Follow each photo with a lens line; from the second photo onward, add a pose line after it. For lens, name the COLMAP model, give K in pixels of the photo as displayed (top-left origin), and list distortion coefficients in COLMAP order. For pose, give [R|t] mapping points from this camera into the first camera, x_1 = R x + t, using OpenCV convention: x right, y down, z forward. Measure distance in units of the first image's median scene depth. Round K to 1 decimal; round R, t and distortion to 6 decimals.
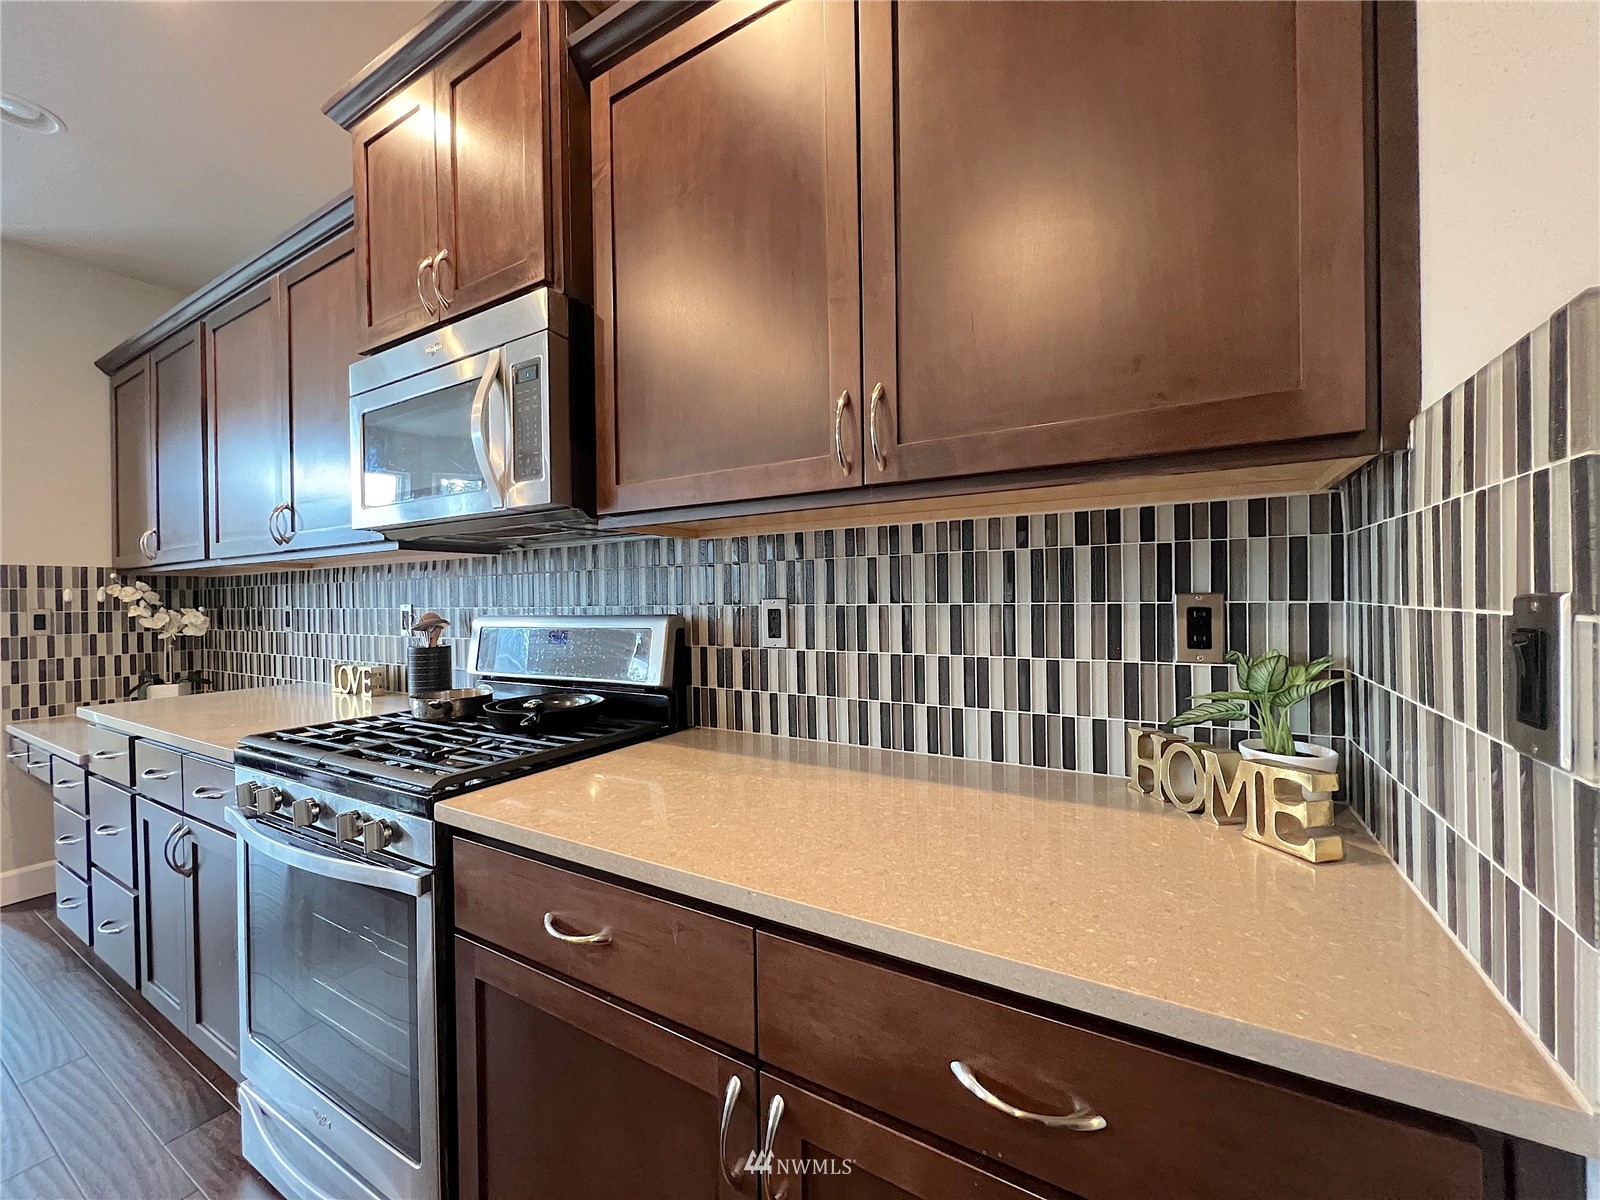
lens RADIAL K [[671.8, 0, 765.5], [0, 671.8, 586.7], [0, 0, 1]] dist [-0.000248, 0.000105]
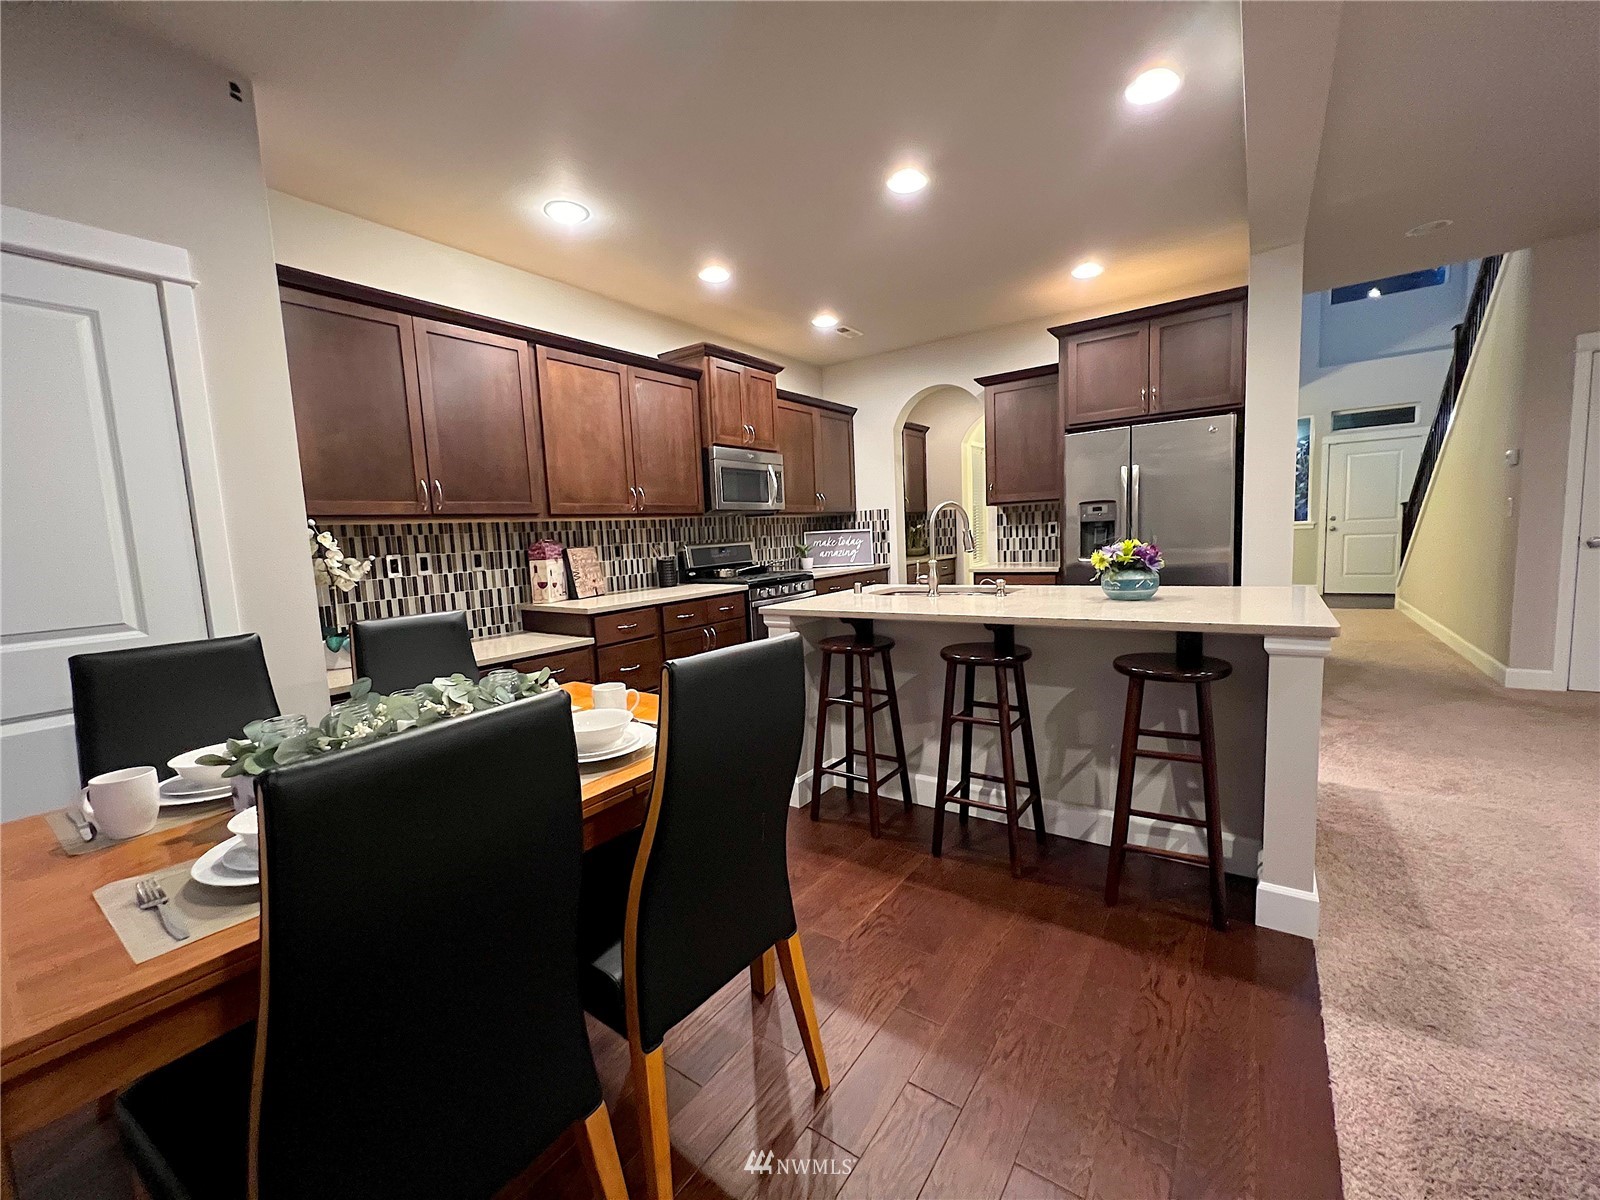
lens RADIAL K [[639.2, 0, 807.6], [0, 639.2, 600.1], [0, 0, 1]] dist [-0.001667, -0.000470]
pose [[0.067889, -0.094038, 0.993251, -3.621679], [0.030163, 0.995286, 0.092169, 0.057552], [-0.997237, 0.023702, 0.070406, 0.532829]]
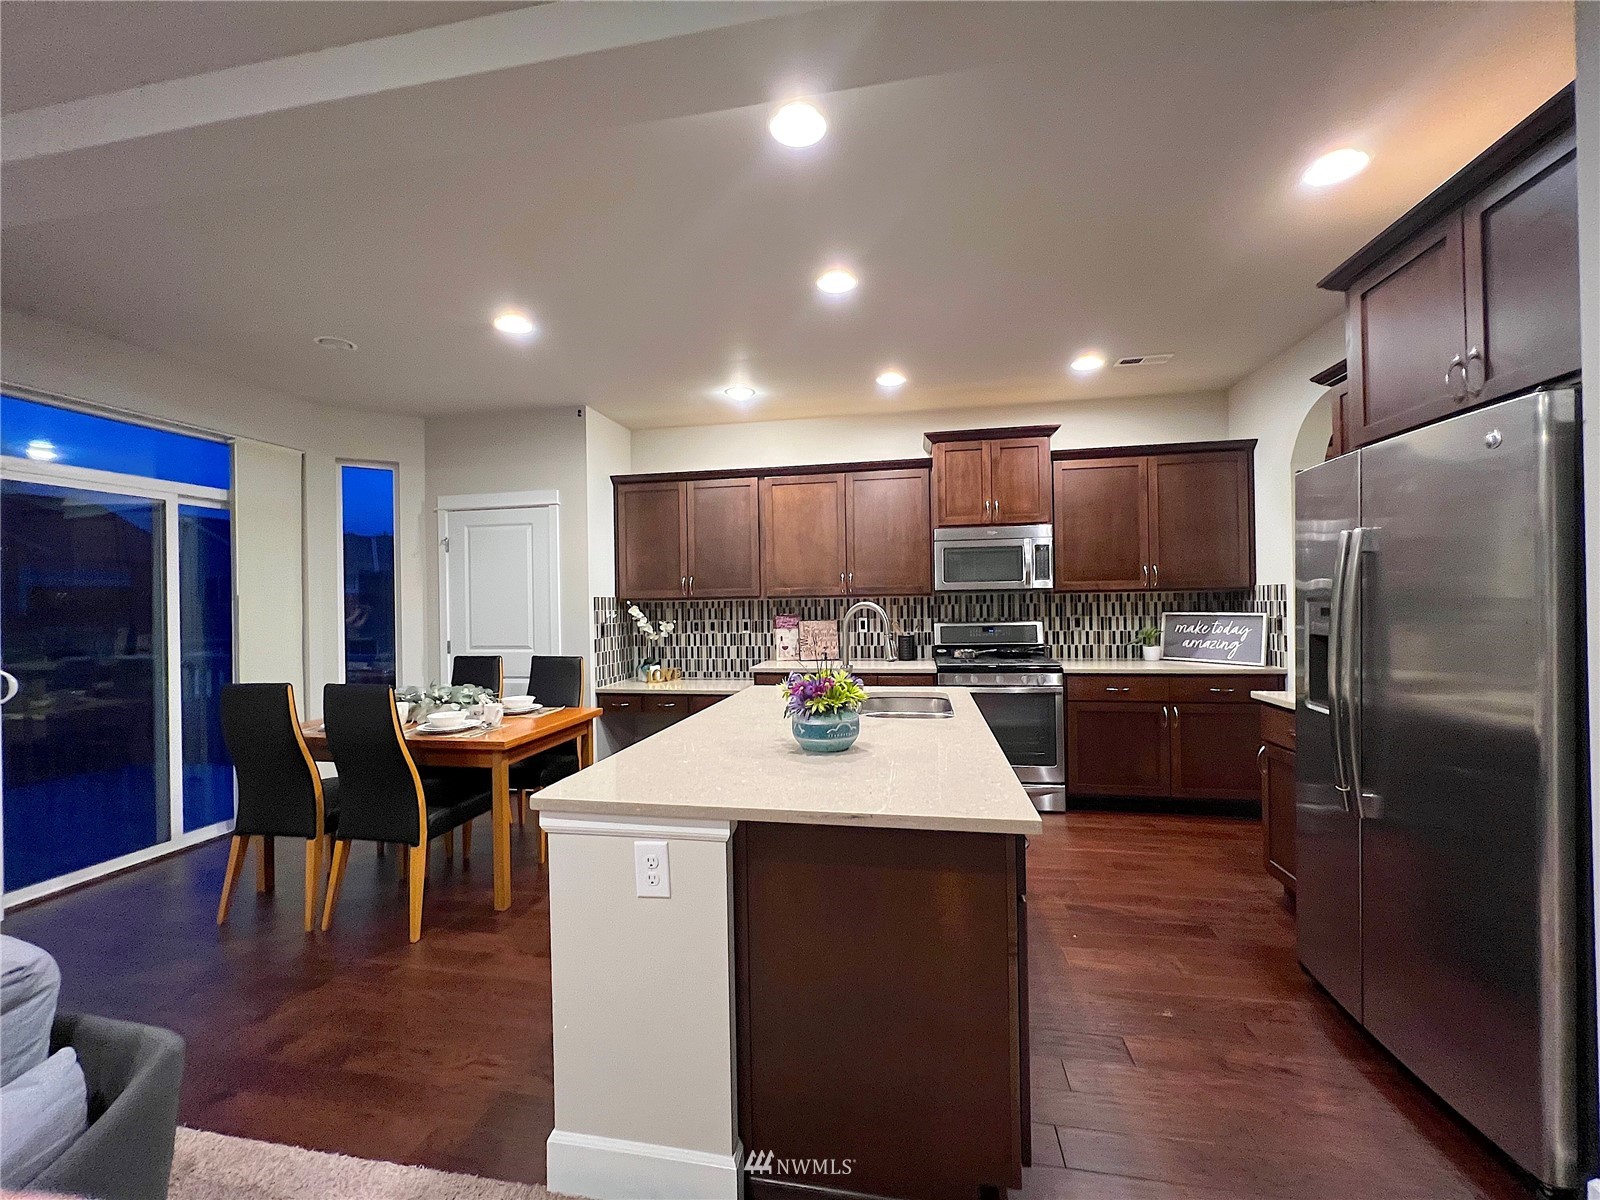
lens RADIAL K [[639.2, 0, 799.7], [0, 639.2, 592.7], [0, 0, 1]] dist [-0.001667, -0.000470]
pose [[0.932376, 0.003374, 0.361474, -2.372703], [-0.003200, 0.999994, -0.001079, -0.081202], [-0.361476, -0.000150, 0.932381, -1.375511]]
